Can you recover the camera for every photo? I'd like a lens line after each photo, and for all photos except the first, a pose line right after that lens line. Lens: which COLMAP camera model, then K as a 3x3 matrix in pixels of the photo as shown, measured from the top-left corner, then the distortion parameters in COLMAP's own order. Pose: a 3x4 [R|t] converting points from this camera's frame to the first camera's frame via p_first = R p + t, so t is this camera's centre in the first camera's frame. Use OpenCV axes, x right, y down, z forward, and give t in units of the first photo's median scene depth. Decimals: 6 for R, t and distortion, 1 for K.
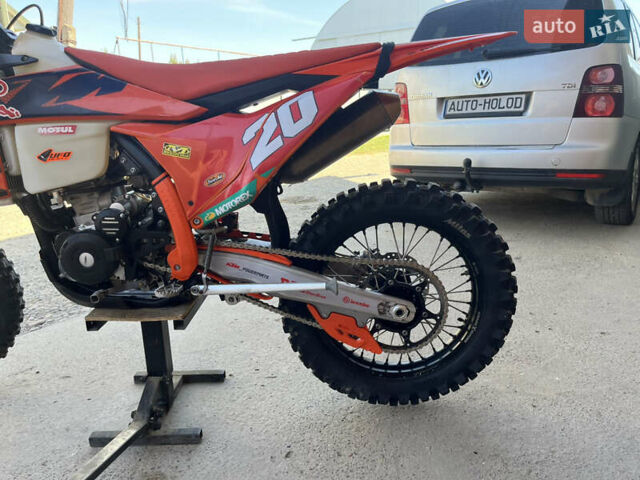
lens RADIAL K [[484.8, 0, 325.3], [0, 484.8, 243.8], [0, 0, 1]] dist [0.064883, -0.098846]
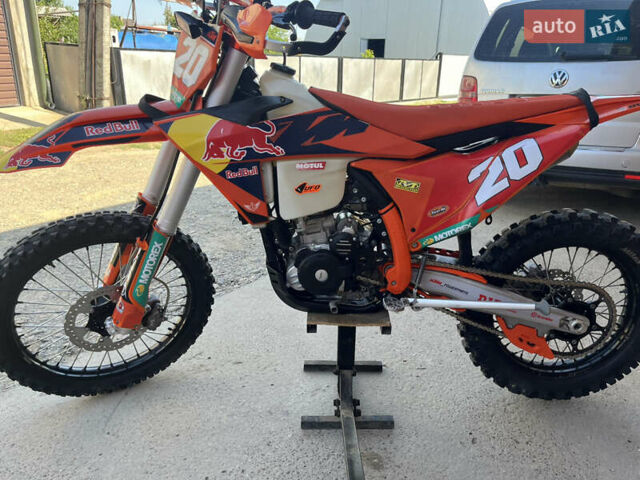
lens RADIAL K [[484.8, 0, 325.3], [0, 484.8, 243.8], [0, 0, 1]] dist [0.064883, -0.098846]
pose [[0.999151, 0.031349, 0.026717, -0.506983], [-0.033250, 0.996707, 0.073954, -0.127030], [-0.024311, -0.074780, 0.996904, -0.146123]]
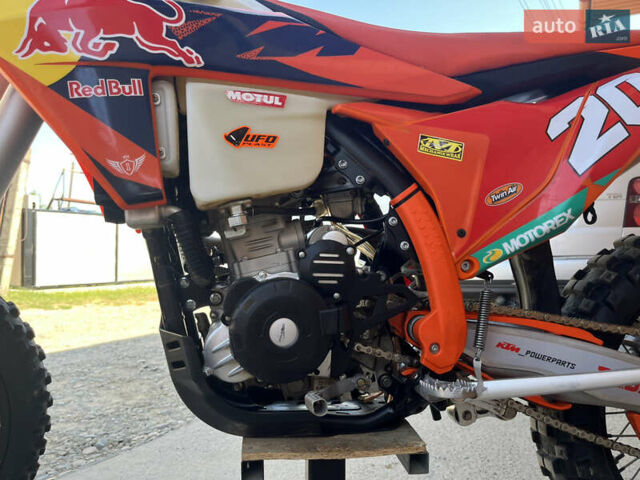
lens RADIAL K [[484.8, 0, 325.3], [0, 484.8, 243.8], [0, 0, 1]] dist [0.064883, -0.098846]
pose [[0.986863, 0.021585, 0.160112, -0.524239], [0.025405, 0.957971, -0.285737, 0.091762], [-0.159550, 0.286050, 0.944838, 0.465946]]
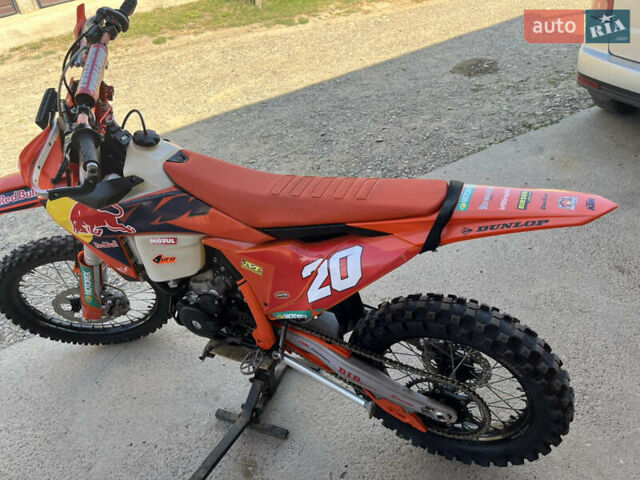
lens RADIAL K [[484.8, 0, 325.3], [0, 484.8, 243.8], [0, 0, 1]] dist [0.064883, -0.098846]
pose [[0.924059, 0.169358, -0.342684, 0.231533], [-0.018562, 0.915316, 0.402307, -0.682189], [0.381799, -0.365395, 0.848950, 0.109464]]
